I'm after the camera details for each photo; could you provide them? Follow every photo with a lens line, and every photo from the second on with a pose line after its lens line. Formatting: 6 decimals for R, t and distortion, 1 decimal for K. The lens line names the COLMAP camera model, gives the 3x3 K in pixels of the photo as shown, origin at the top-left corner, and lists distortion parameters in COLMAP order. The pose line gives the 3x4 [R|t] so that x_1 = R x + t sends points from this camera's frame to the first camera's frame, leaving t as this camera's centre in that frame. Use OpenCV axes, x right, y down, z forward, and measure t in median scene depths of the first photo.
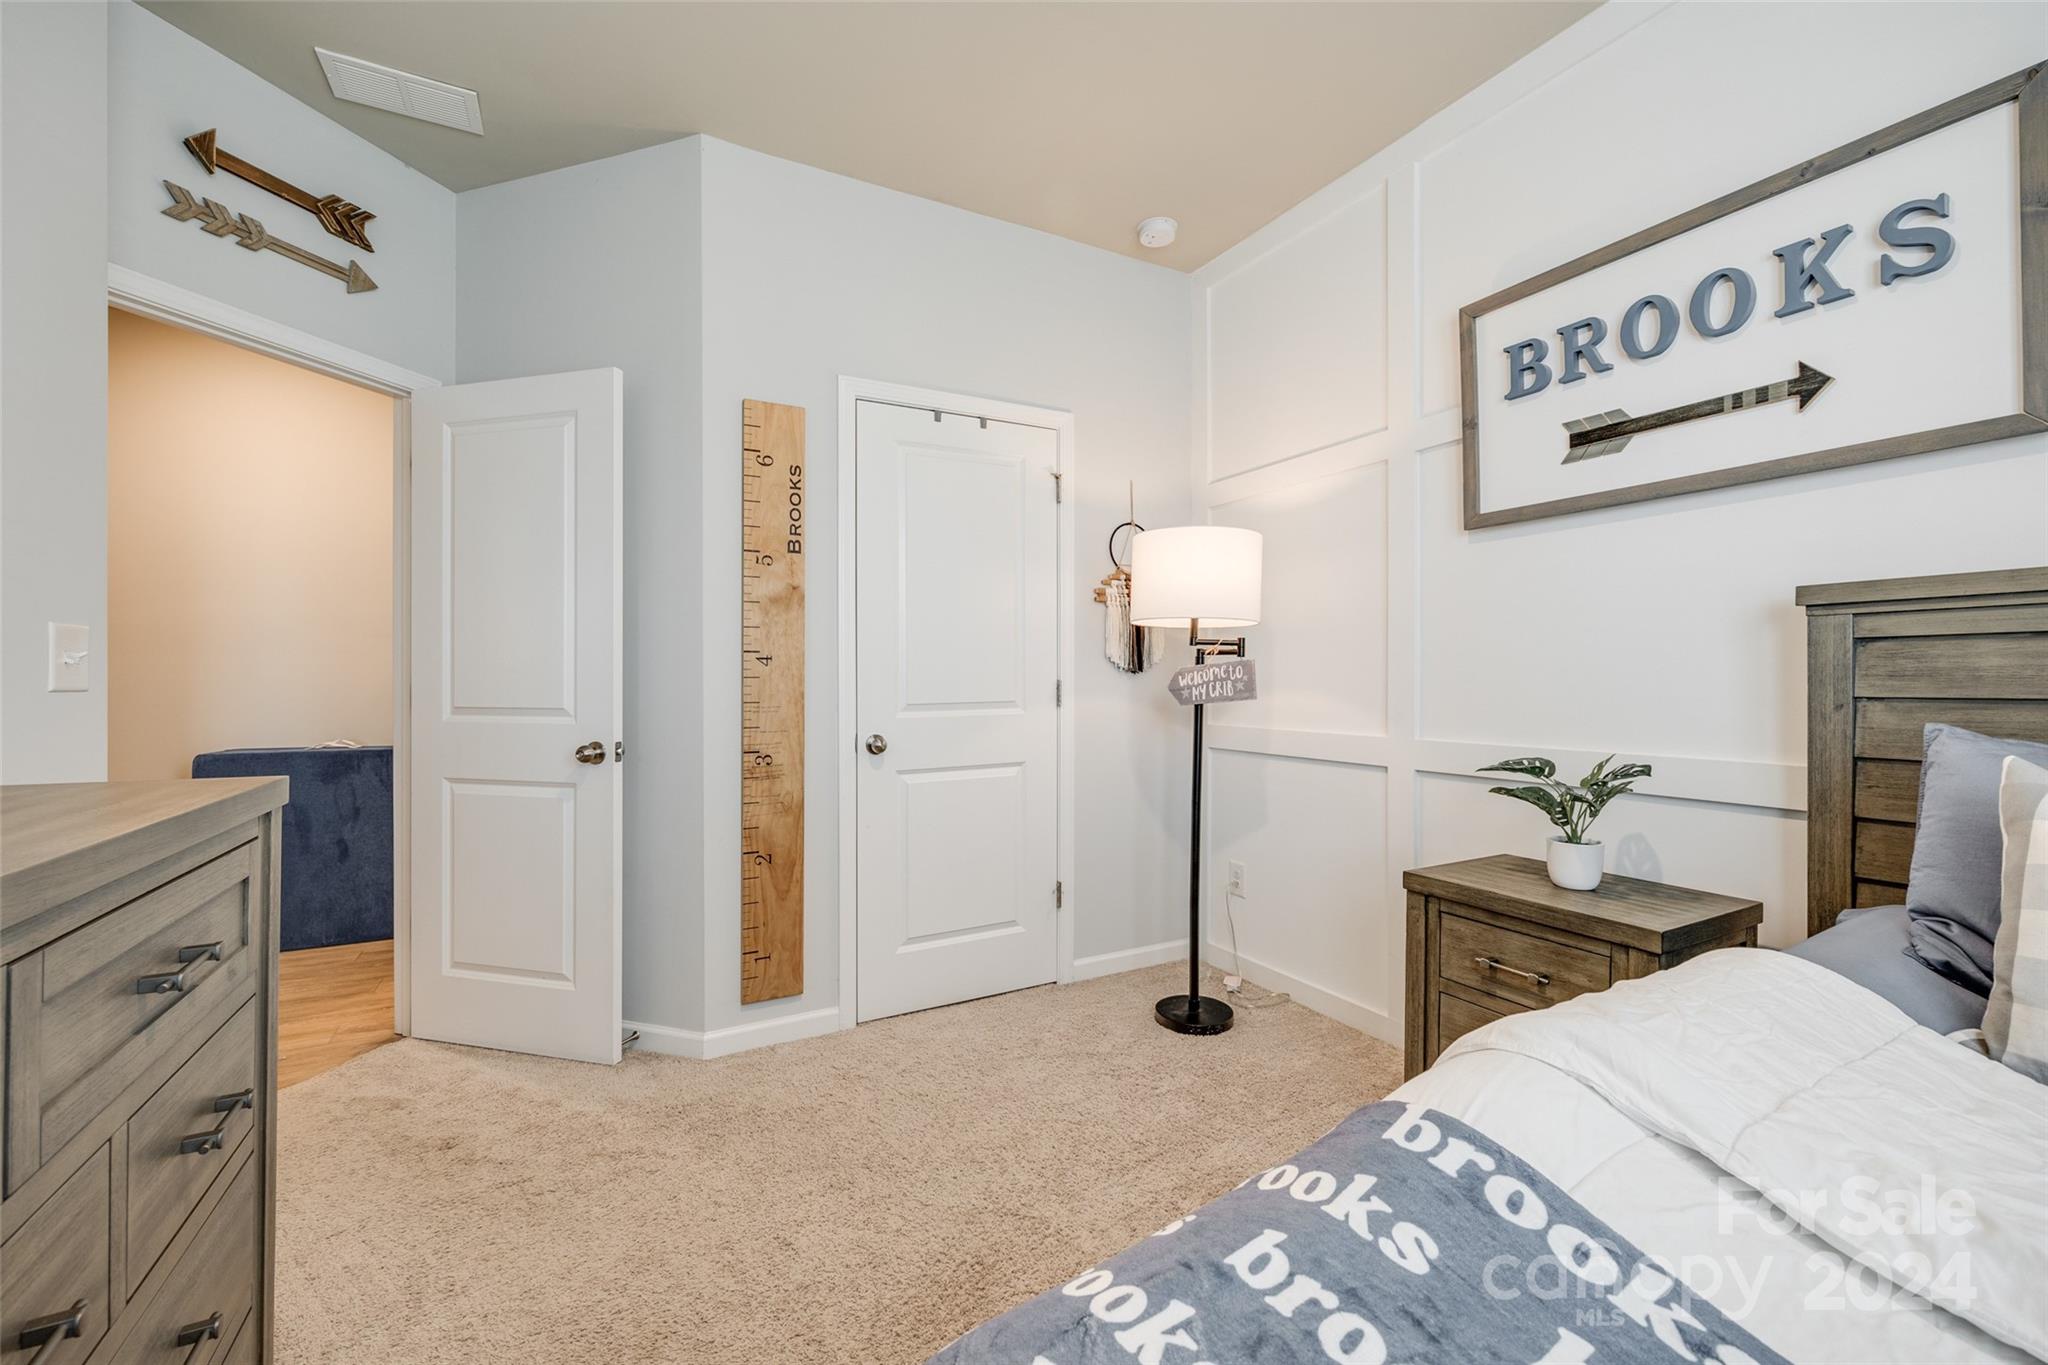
lens RADIAL K [[829.2, 0, 1024.6], [0, 829.2, 666.5], [0, 0, 1]] dist [-0.004350, 0.000603]
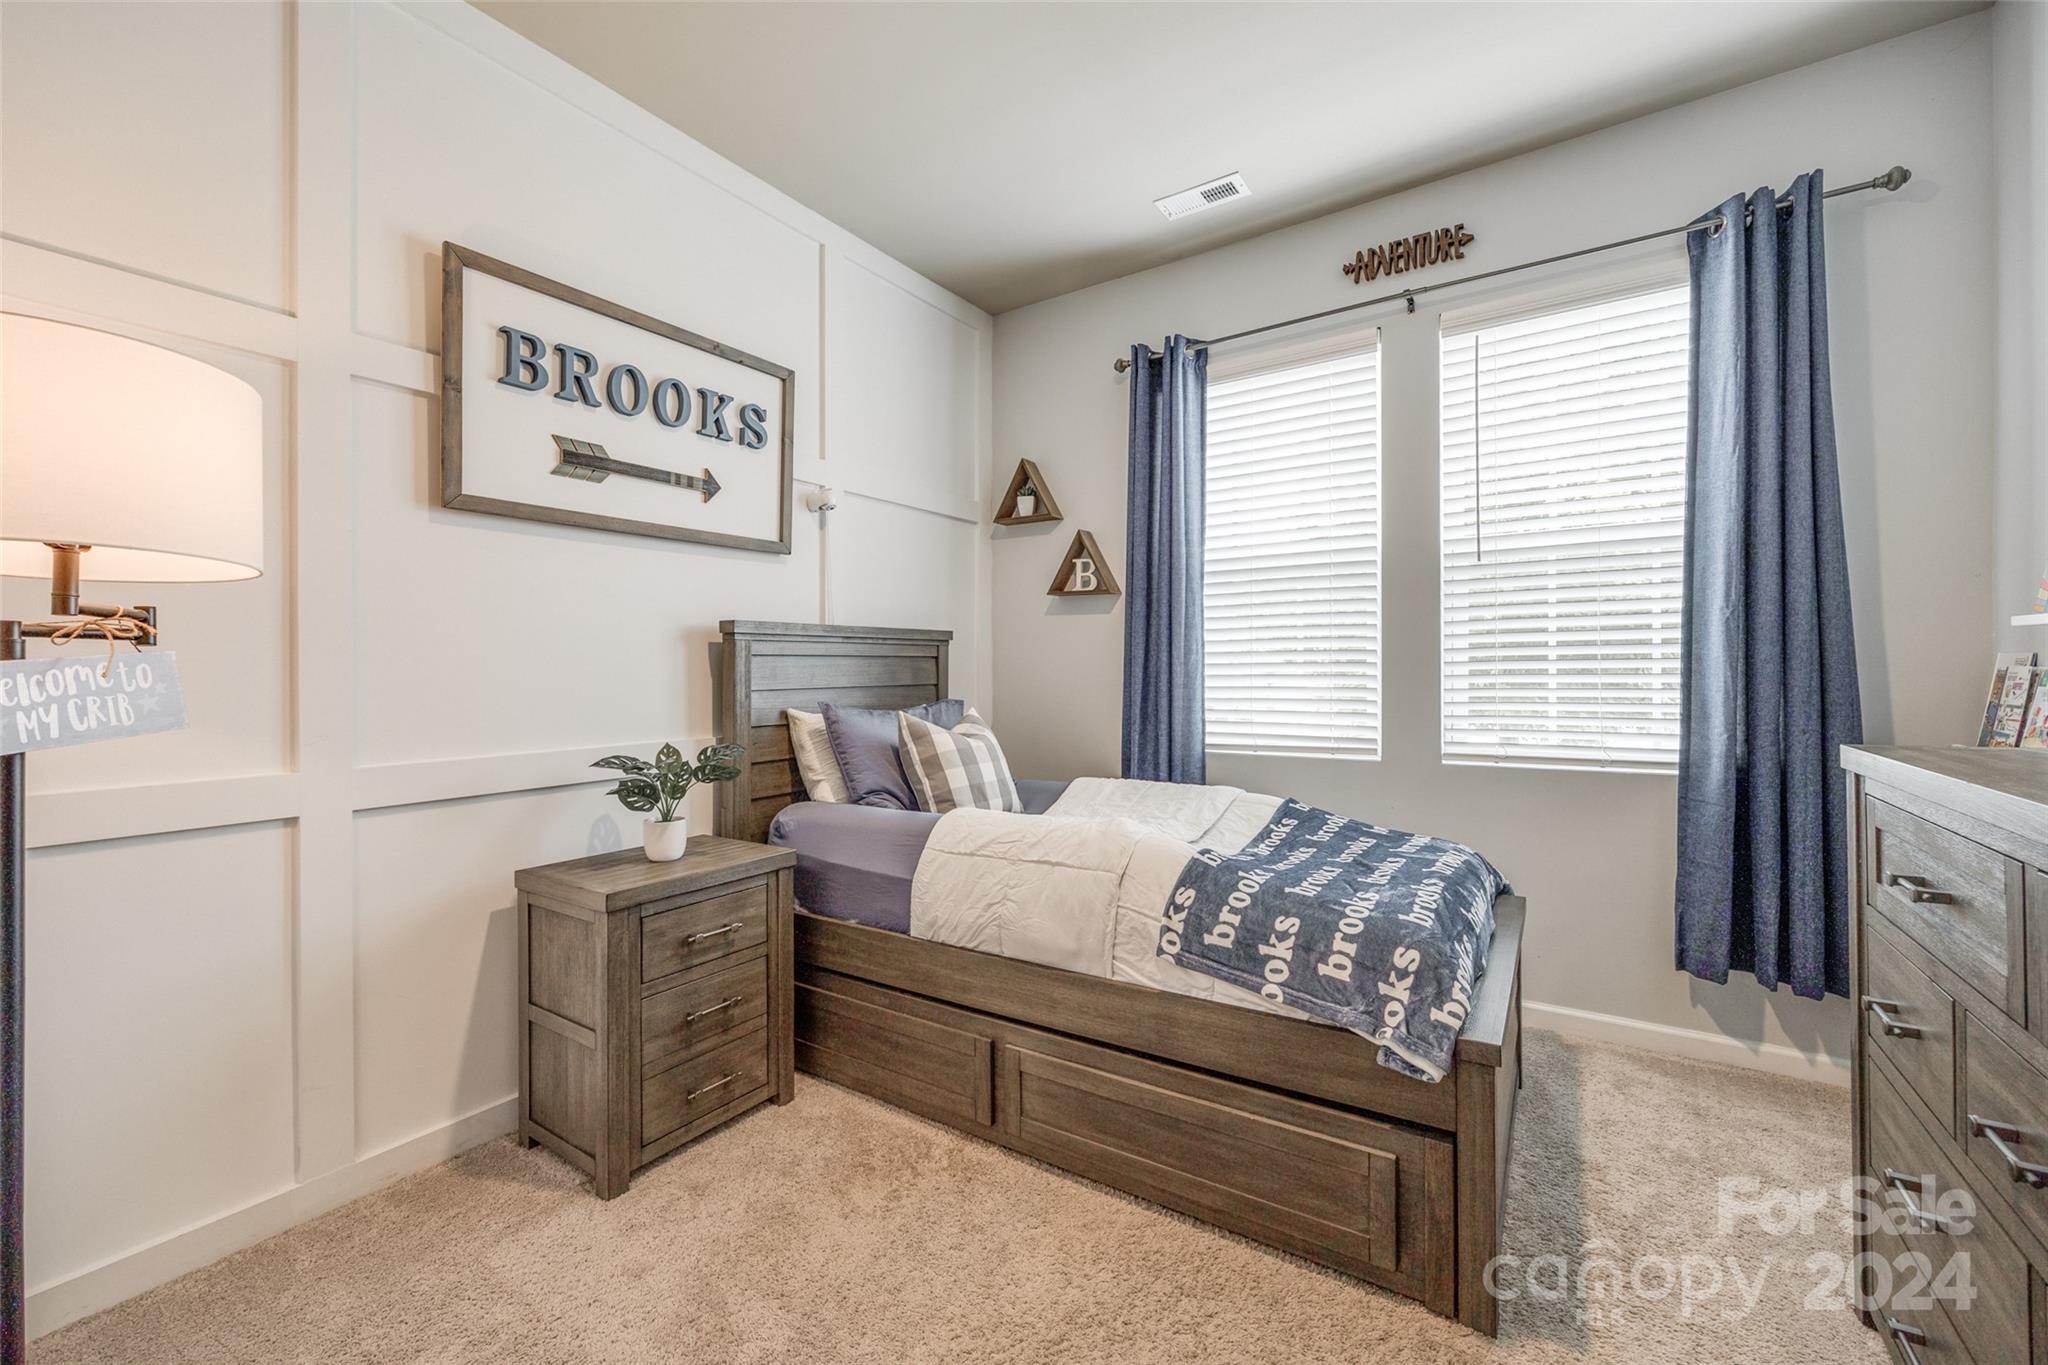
lens RADIAL K [[829.2, 0, 1024.7], [0, 829.2, 684.8], [0, 0, 1]] dist [-0.004350, 0.000603]
pose [[-0.466316, -0.001102, 0.884617, -0.531953], [0.002832, 0.999992, 0.002738, 0.015251], [-0.884614, 0.003782, -0.466309, 0.962802]]
